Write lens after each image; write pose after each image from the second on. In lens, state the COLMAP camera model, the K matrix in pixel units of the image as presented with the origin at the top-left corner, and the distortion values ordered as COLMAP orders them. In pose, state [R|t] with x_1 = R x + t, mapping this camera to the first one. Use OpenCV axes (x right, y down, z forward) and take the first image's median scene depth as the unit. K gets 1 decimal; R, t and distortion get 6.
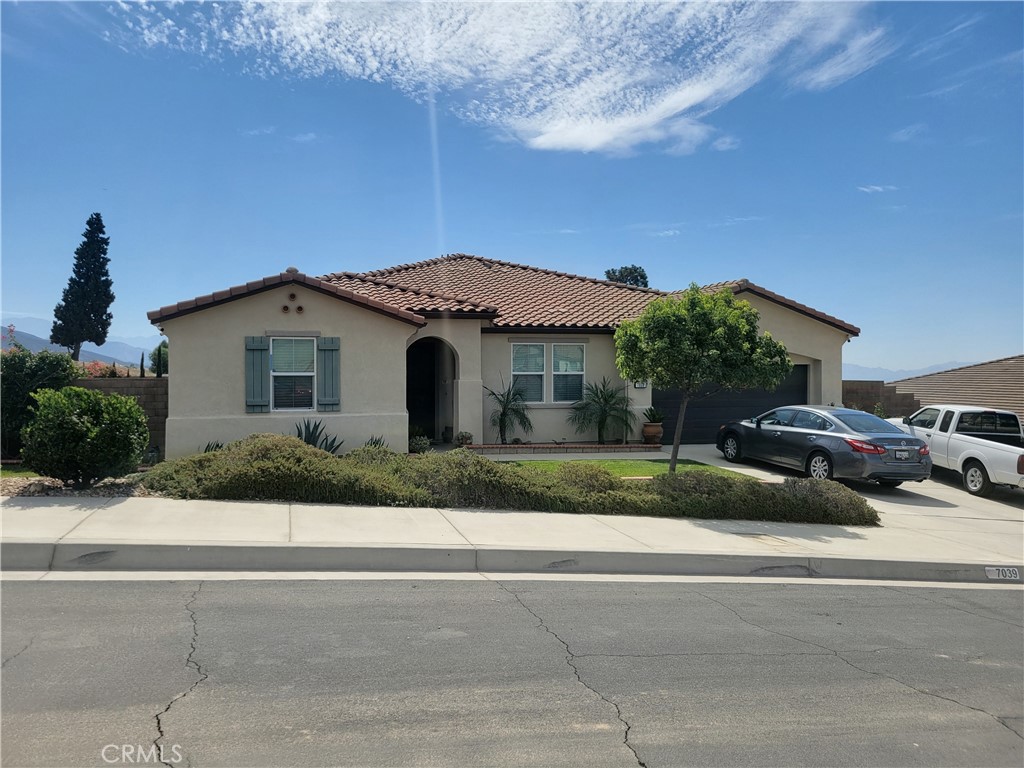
lens RADIAL K [[805.2, 0, 512.0], [0, 805.2, 384.0], [0, 0, 1]] dist [0.033467, -0.003799]
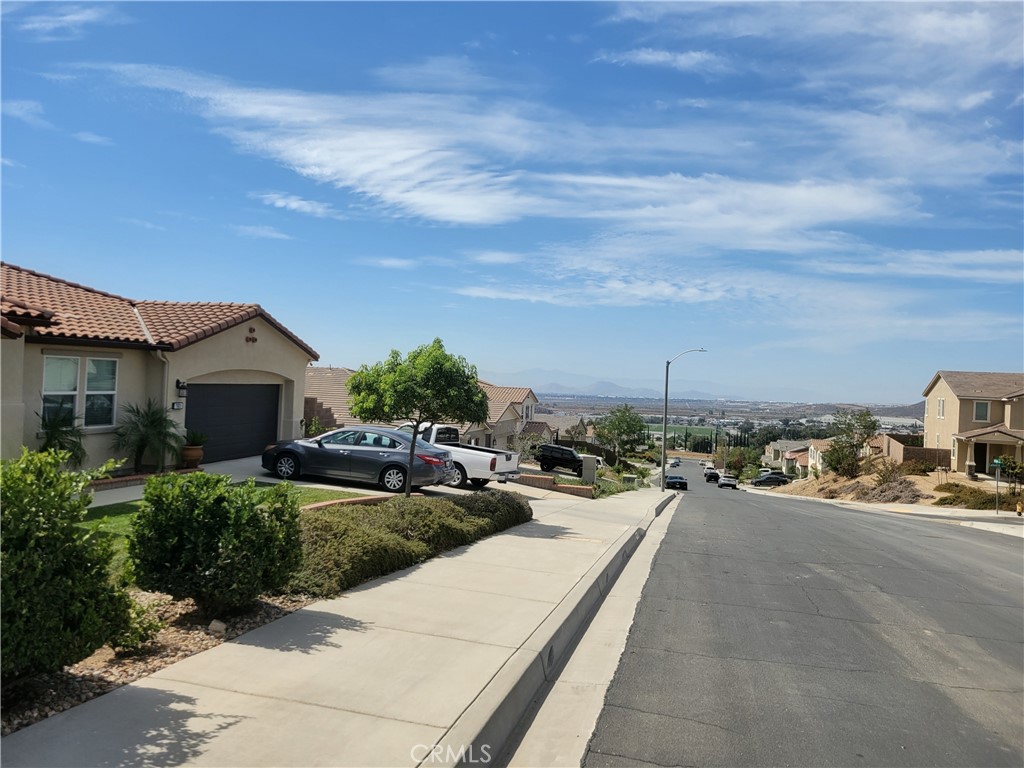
lens RADIAL K [[805.2, 0, 512.0], [0, 805.2, 384.0], [0, 0, 1]] dist [0.033467, -0.003799]
pose [[0.481230, 0.012878, 0.876500, -0.568994], [-0.030798, 0.999523, 0.002223, -0.045556], [-0.876053, -0.028065, 0.481397, 0.243800]]
